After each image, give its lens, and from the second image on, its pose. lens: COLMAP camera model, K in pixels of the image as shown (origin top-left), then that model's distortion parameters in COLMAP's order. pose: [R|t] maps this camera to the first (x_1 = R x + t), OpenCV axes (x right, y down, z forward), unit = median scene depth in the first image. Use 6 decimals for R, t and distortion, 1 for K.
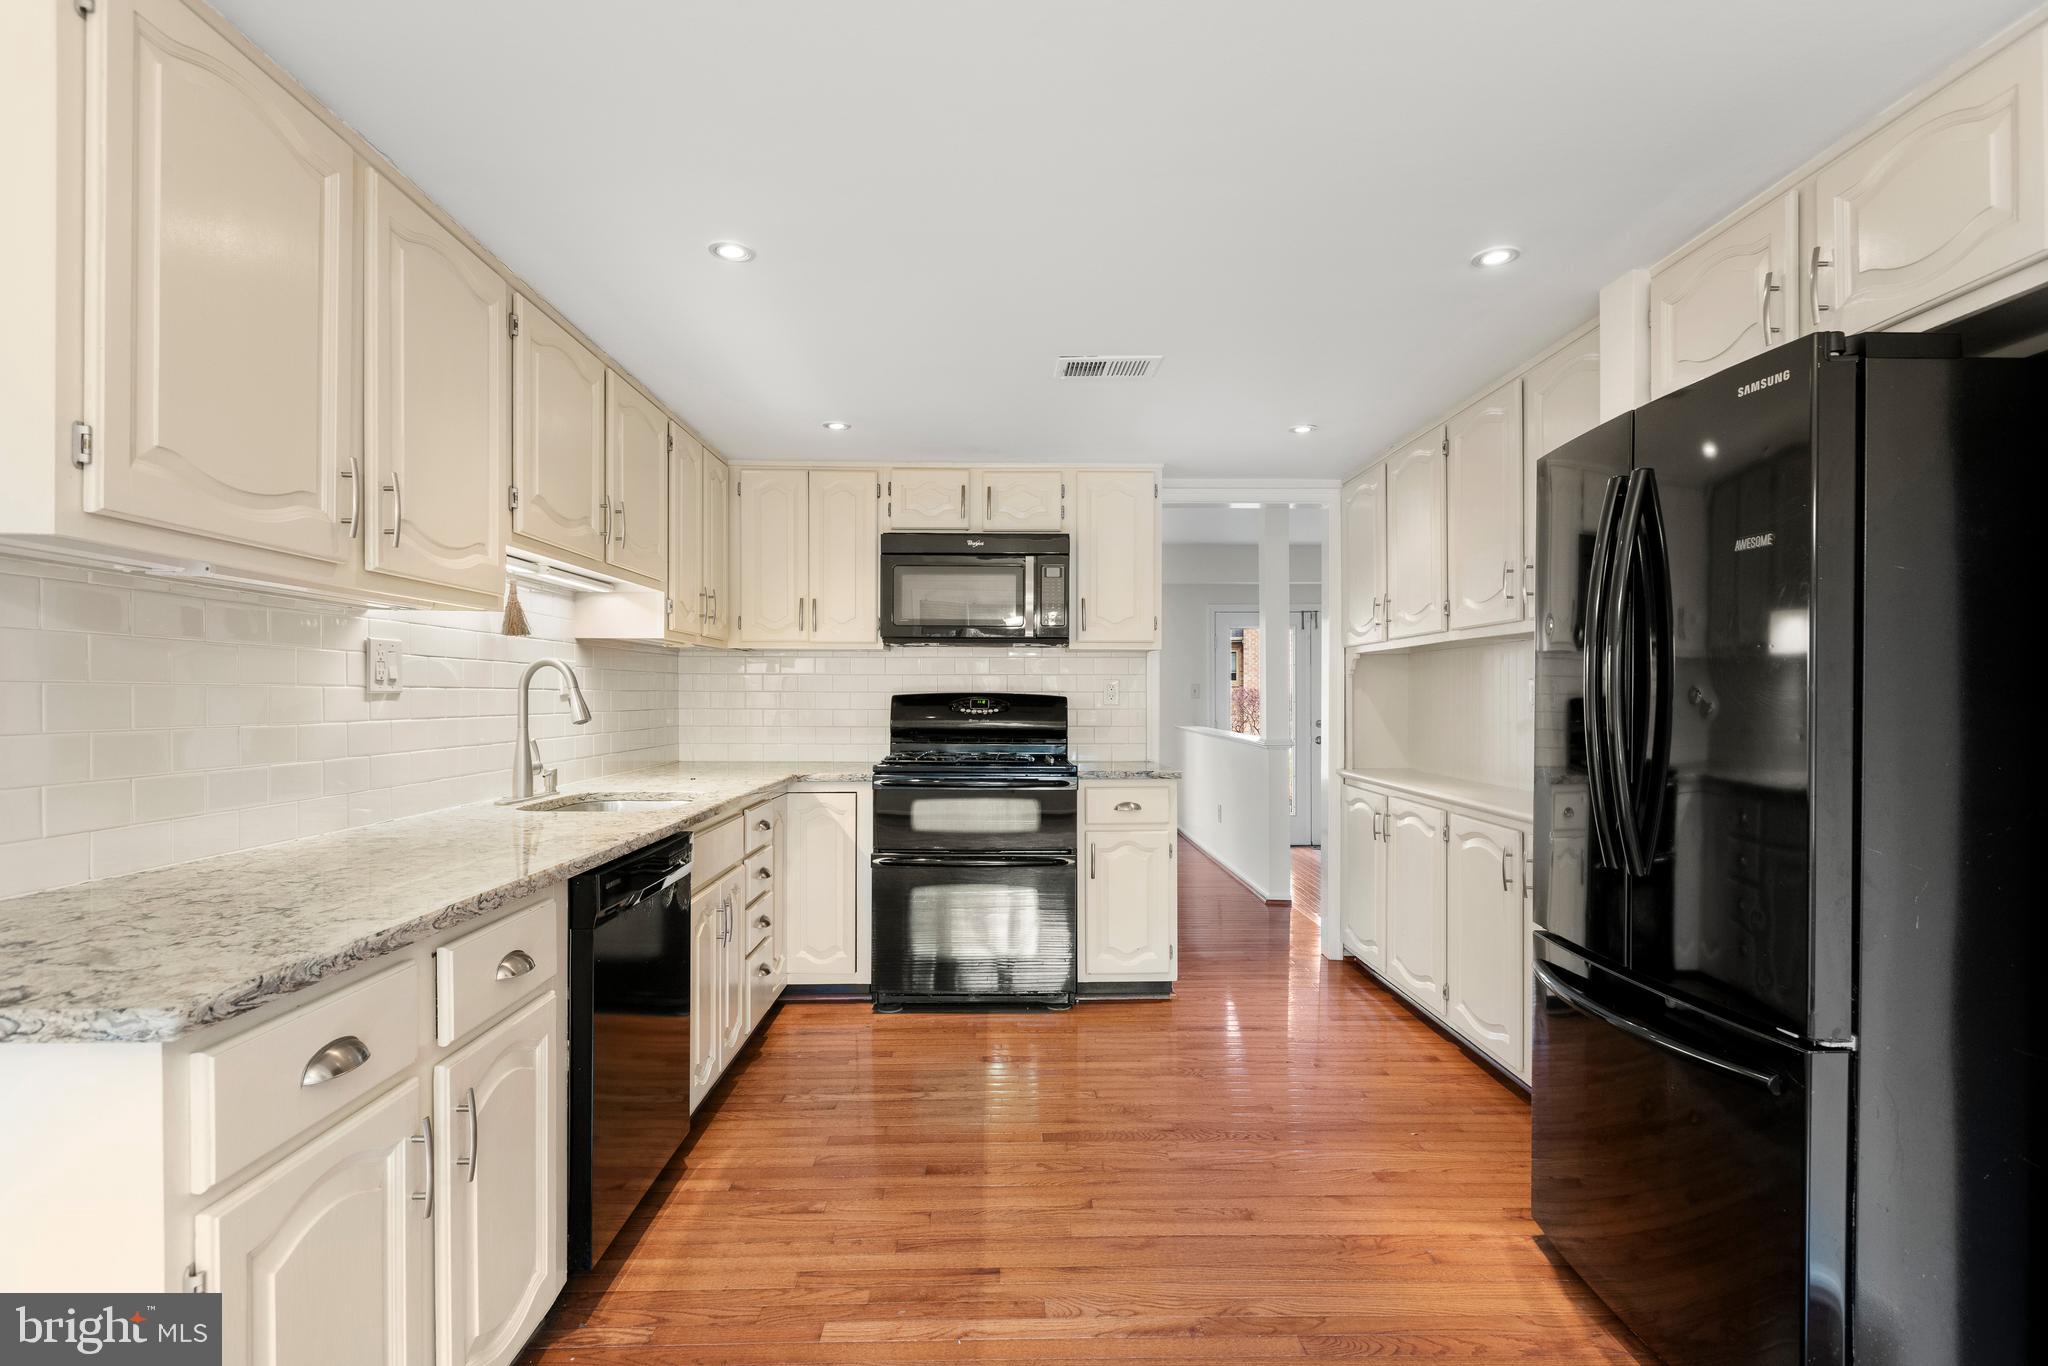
lens RADIAL K [[1005.1, 0, 1013.4], [0, 1005.1, 706.4], [0, 0, 1]] dist [-0.003222, 0.000210]
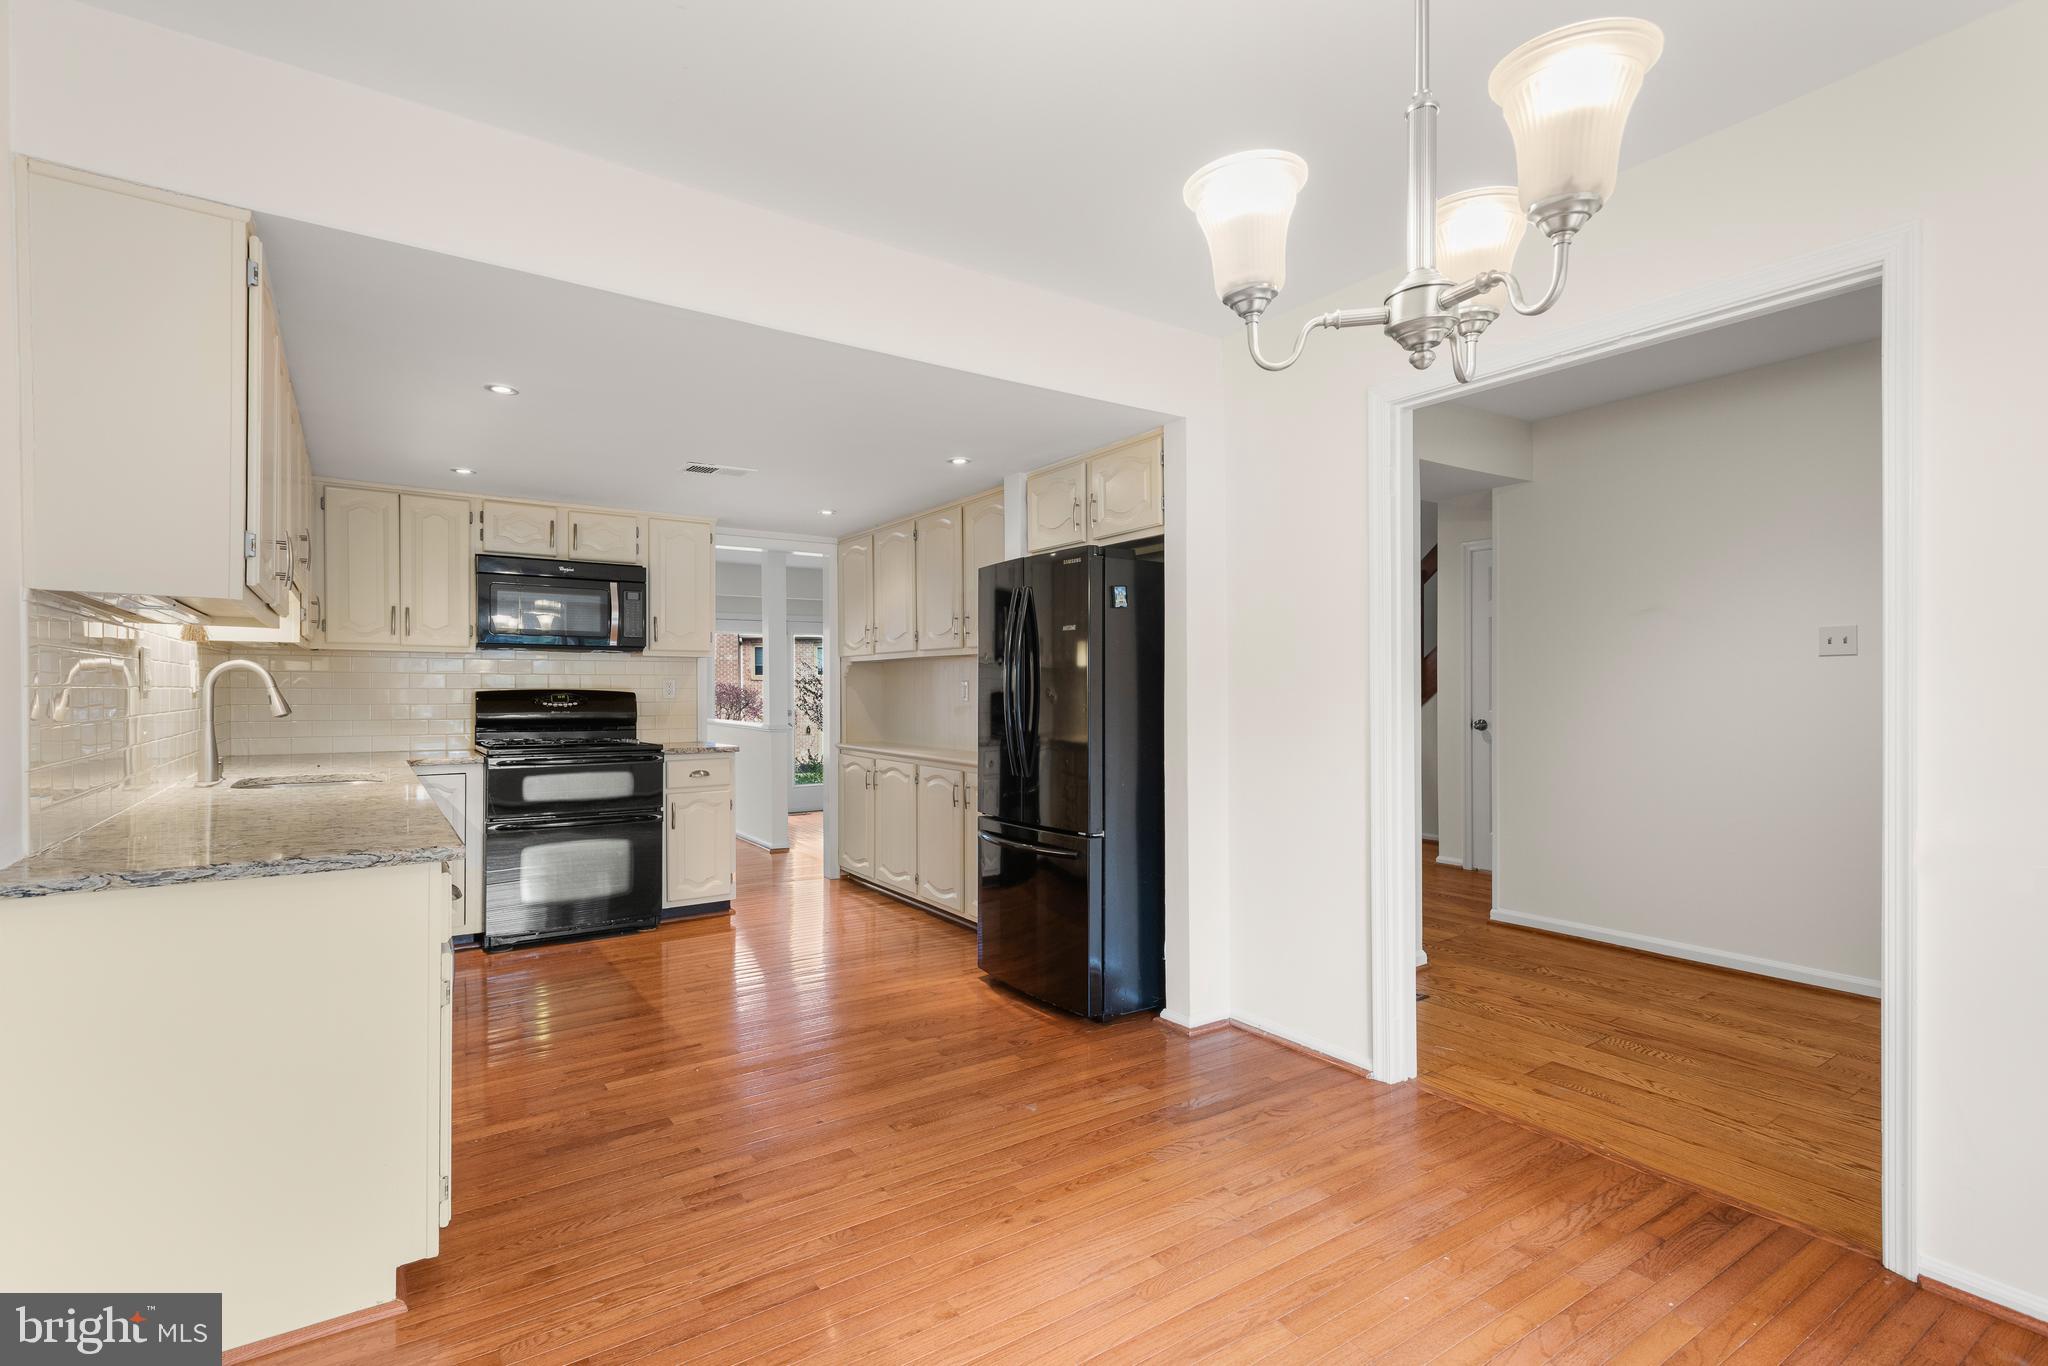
lens RADIAL K [[977.1, 0, 1025.5], [0, 977.1, 689.0], [0, 0, 1]] dist [0.017076, -0.000494]
pose [[0.836776, -0.000808, 0.547544, -0.241348], [0.006331, 0.999946, -0.008199, -0.000651], [-0.547508, 0.010327, 0.836736, -0.344356]]
